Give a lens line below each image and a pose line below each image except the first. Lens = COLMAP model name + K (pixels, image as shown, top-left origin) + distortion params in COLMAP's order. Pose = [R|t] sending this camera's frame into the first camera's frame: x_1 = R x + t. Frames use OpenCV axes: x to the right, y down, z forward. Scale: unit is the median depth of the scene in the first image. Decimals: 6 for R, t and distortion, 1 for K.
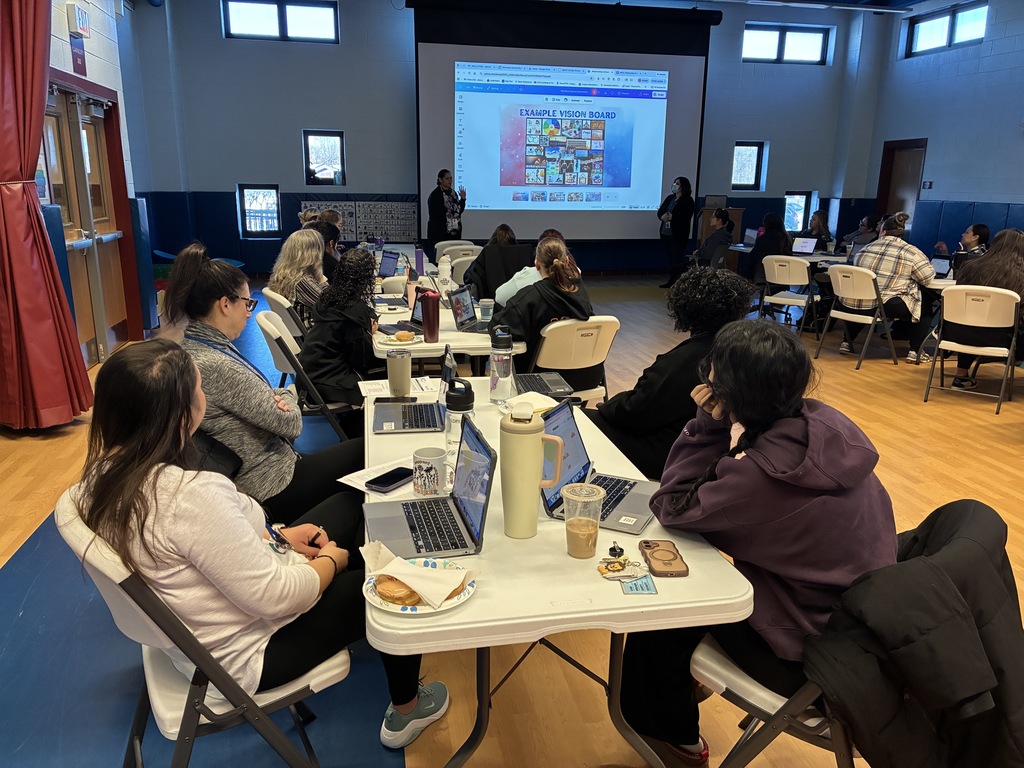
lens RADIAL K [[780.0, 0, 508.2], [0, 780.0, 383.0], [0, 0, 1]] dist [0.046764, -0.042608]
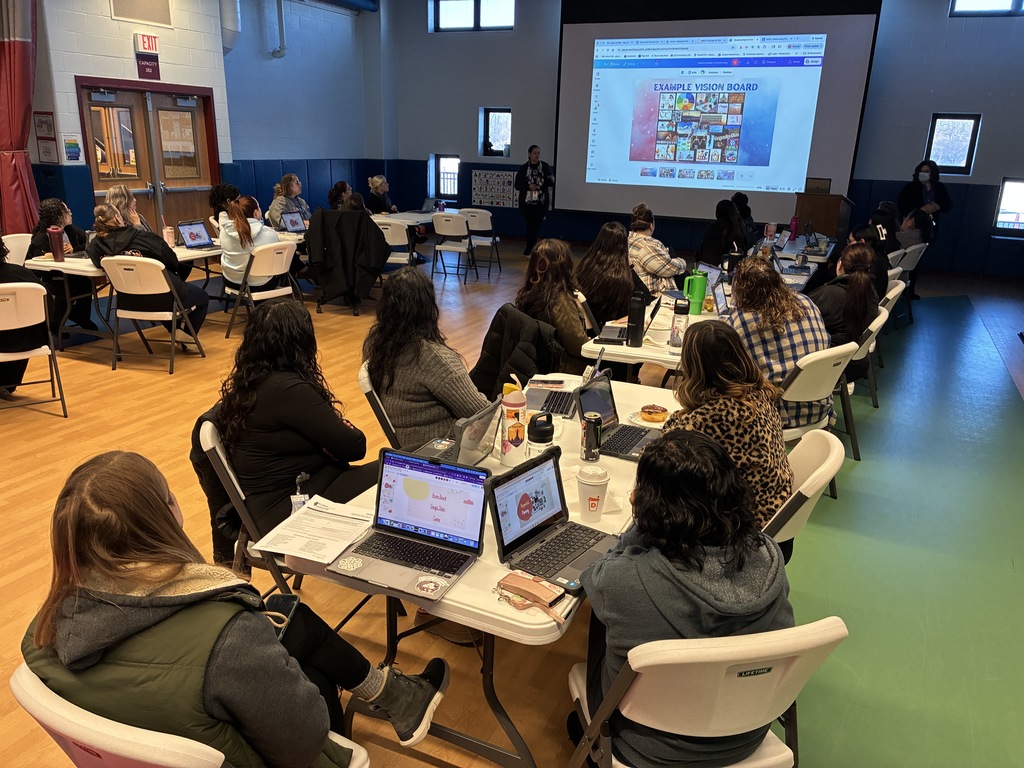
lens RADIAL K [[766.5, 0, 514.6], [0, 766.5, 387.6], [0, 0, 1]] dist [0.031464, -0.003492]
pose [[0.800651, 0.196347, -0.566045, 0.492751], [-0.167762, 0.980453, 0.102801, -0.040401], [0.575165, 0.012653, 0.817940, 0.098006]]
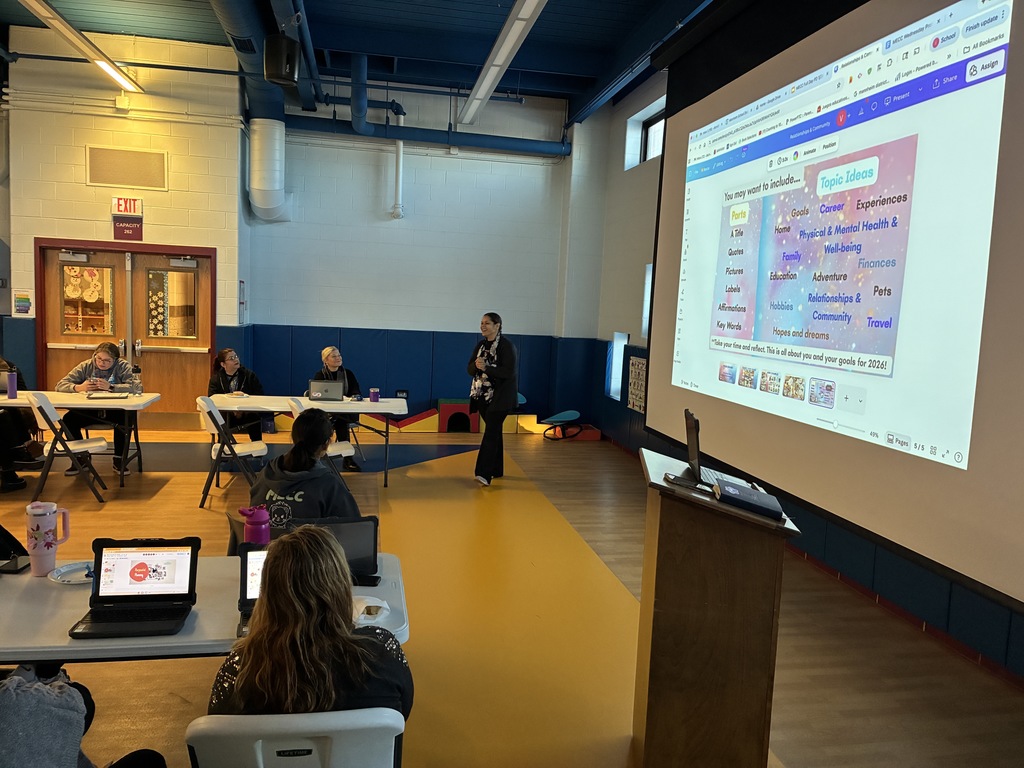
lens RADIAL K [[772.7, 0, 512.0], [0, 772.7, 384.0], [0, 0, 1]] dist [0.073429, -0.093163]
pose [[-0.010088, 0.091506, -0.995753, 0.484021], [-0.292112, 0.952097, 0.090454, -0.237816], [0.956331, 0.291784, 0.017125, 0.873533]]
